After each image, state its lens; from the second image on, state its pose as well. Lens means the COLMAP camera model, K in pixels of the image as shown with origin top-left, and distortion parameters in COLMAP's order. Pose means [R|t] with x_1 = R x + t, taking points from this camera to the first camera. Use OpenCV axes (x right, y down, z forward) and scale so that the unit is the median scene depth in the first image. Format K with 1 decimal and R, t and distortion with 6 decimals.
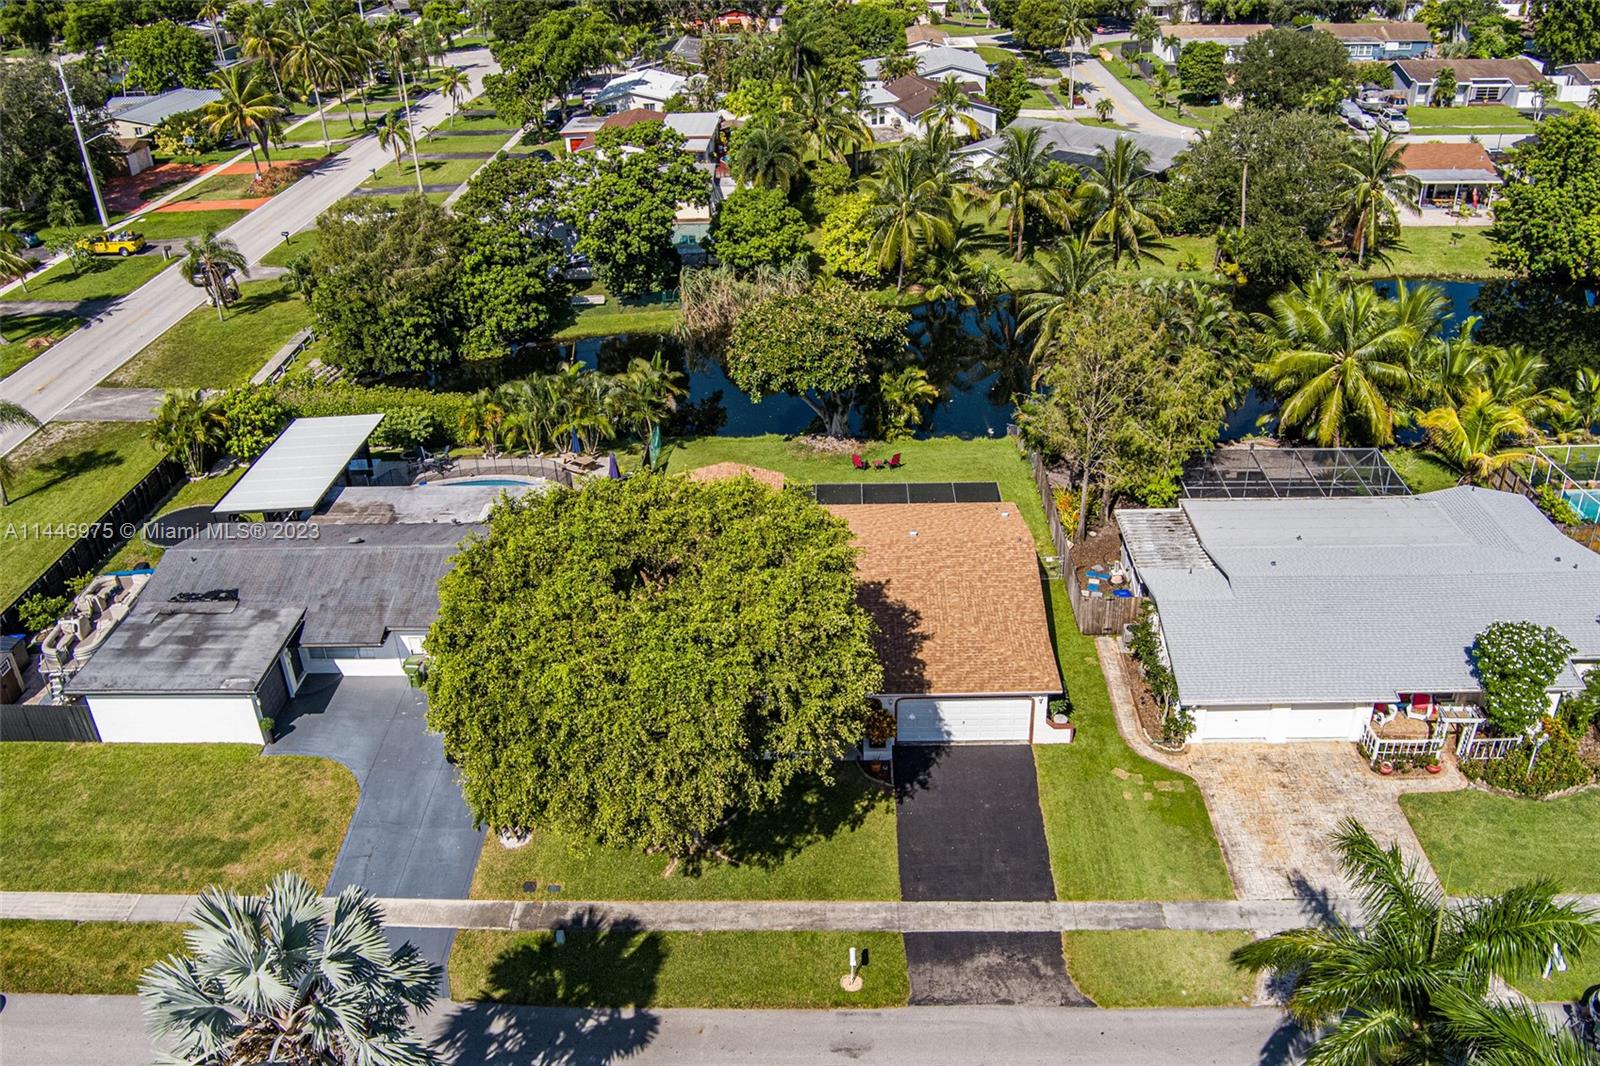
lens RADIAL K [[1291.8, 0, 800.0], [0, 1291.8, 533.0], [0, 0, 1]] dist [-0.083269, 0.037422]
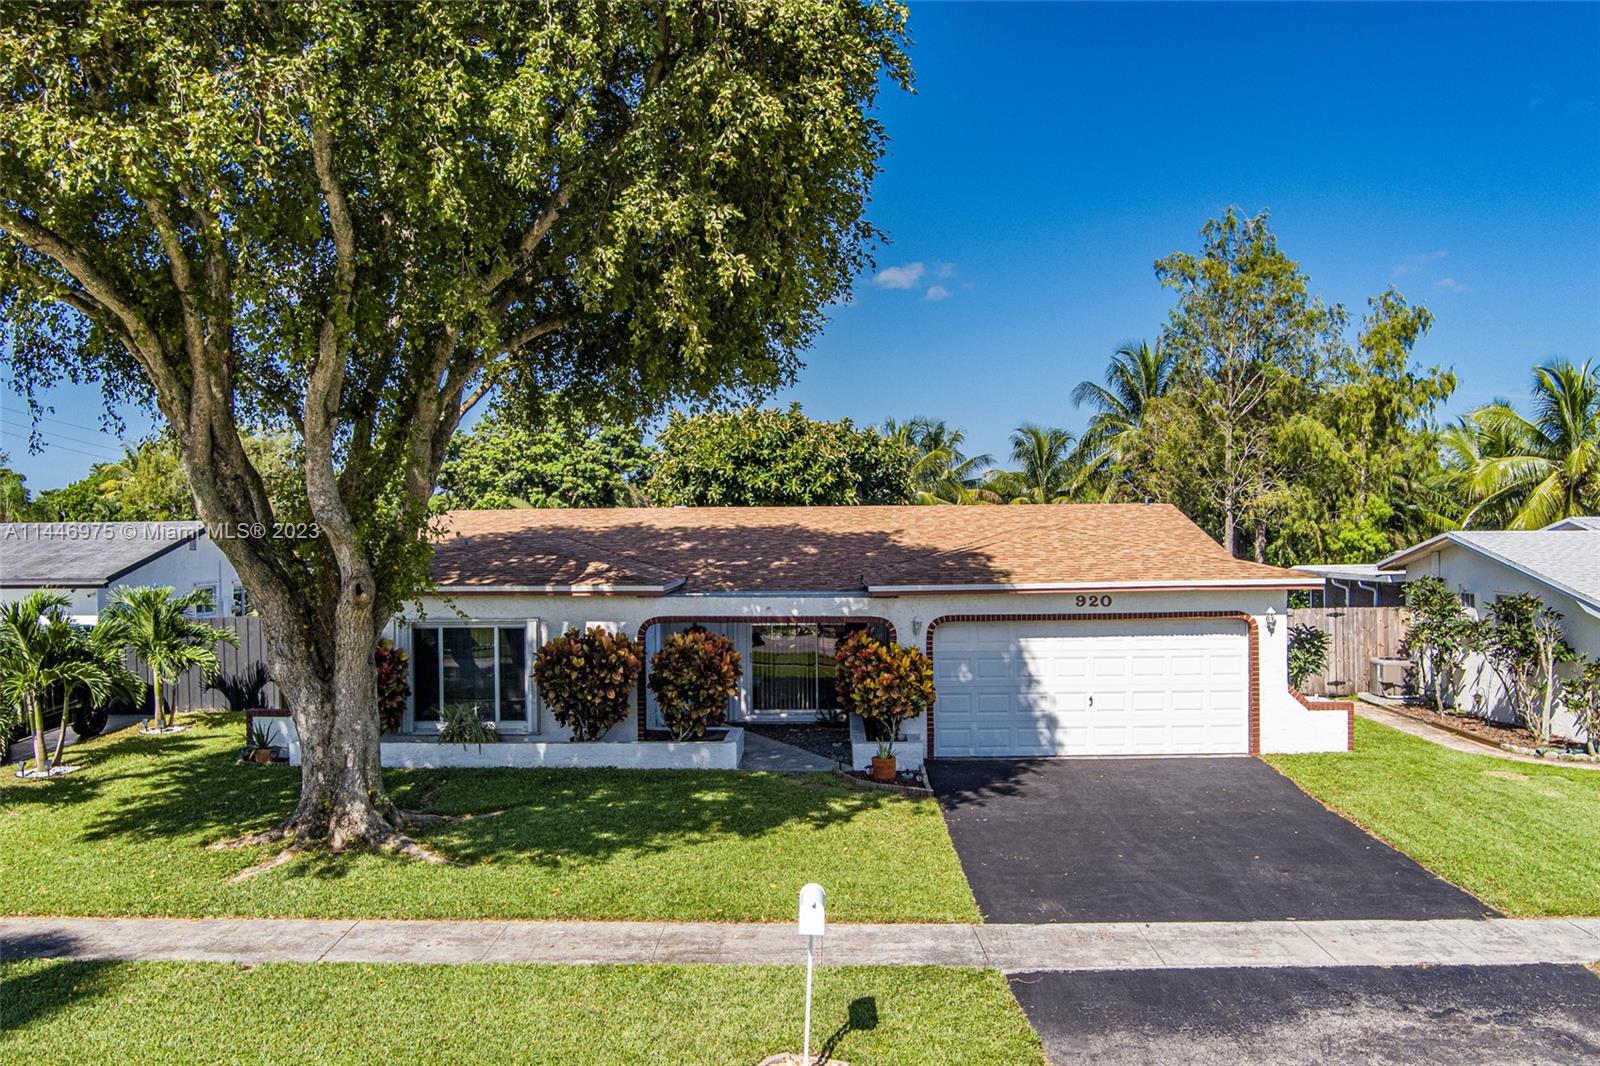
lens RADIAL K [[1291.8, 0, 800.0], [0, 1291.8, 533.0], [0, 0, 1]] dist [-0.083269, 0.037422]
pose [[0.999752, 0.021511, 0.005786, 0.024592], [-0.016018, 0.874718, -0.484368, 0.256719], [-0.015480, 0.484155, 0.874845, 0.513654]]
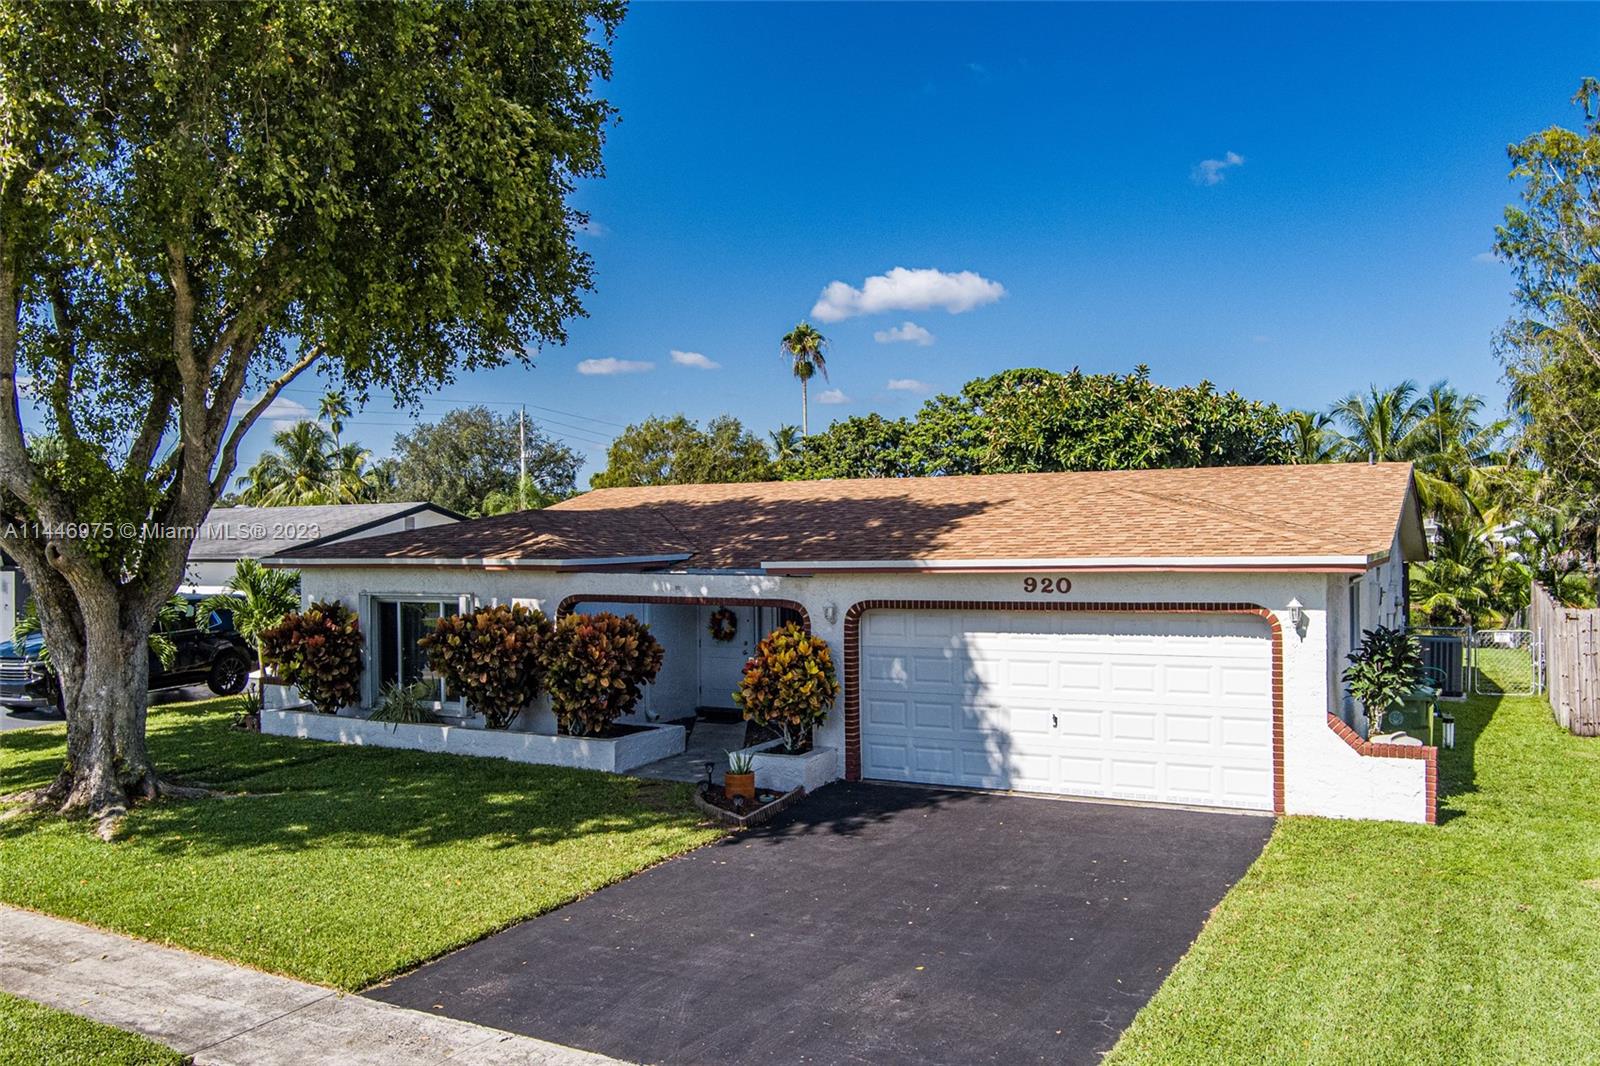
lens RADIAL K [[1291.8, 0, 800.0], [0, 1291.8, 533.0], [0, 0, 1]] dist [-0.083269, 0.037422]
pose [[0.893046, 0.019395, -0.449547, 0.178332], [-0.231046, 0.877073, -0.421143, 0.213265], [0.386117, 0.479966, 0.787747, 0.599775]]
